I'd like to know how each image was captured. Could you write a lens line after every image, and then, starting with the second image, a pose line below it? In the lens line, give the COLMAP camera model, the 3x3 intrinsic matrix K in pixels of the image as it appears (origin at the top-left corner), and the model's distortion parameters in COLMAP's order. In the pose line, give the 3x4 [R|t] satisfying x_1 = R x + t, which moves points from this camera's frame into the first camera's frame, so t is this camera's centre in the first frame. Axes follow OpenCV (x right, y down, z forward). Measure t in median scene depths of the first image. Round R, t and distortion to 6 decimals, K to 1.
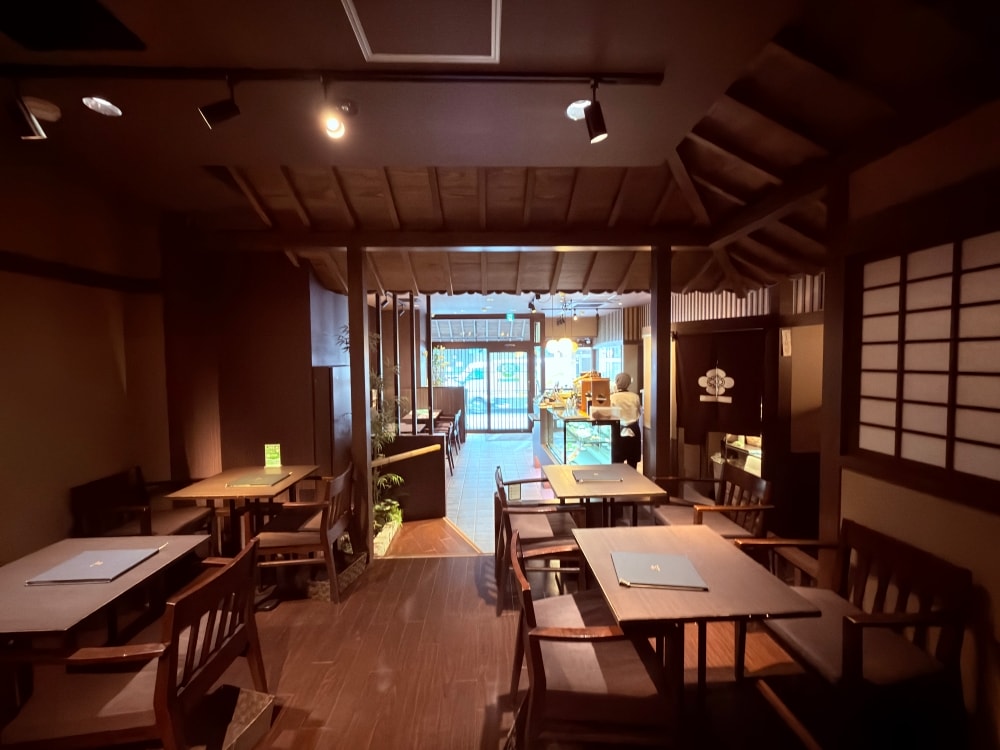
lens RADIAL K [[399.3, 0, 500.9], [0, 399.3, 374.5], [0, 0, 1]] dist [-0.001867, 0.000061]
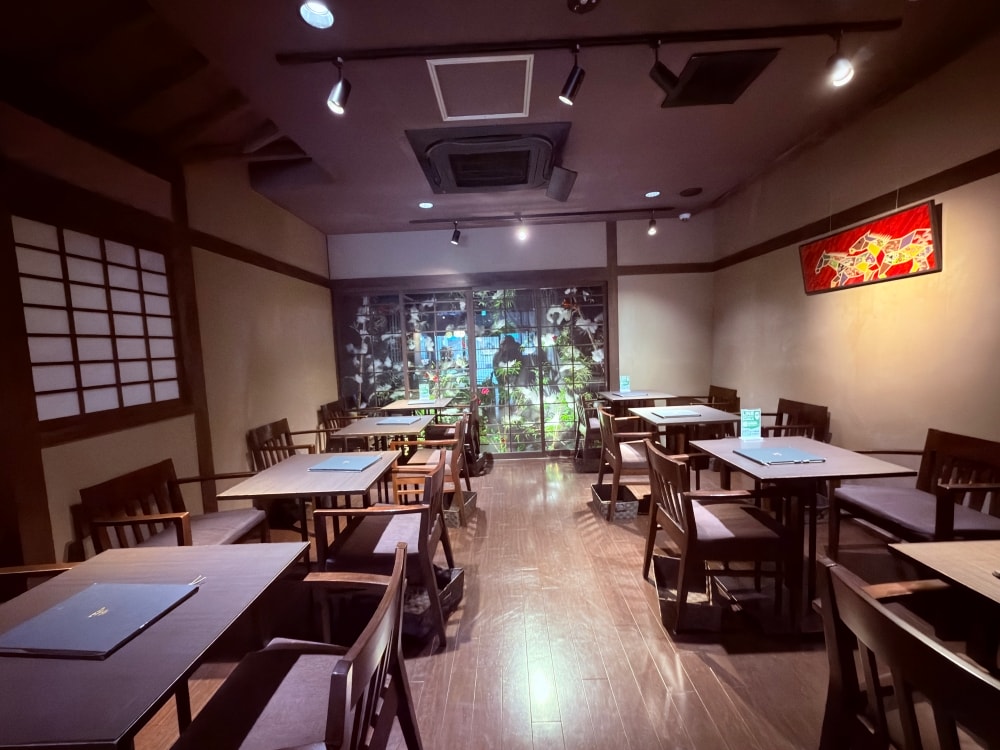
lens RADIAL K [[399.3, 0, 497.2], [0, 399.3, 374.9], [0, 0, 1]] dist [-0.001867, 0.000061]
pose [[-0.995981, 0.053663, 0.071715, -0.224709], [0.061701, 0.991444, 0.115026, 0.044951], [-0.064929, 0.118988, -0.990770, 2.031874]]
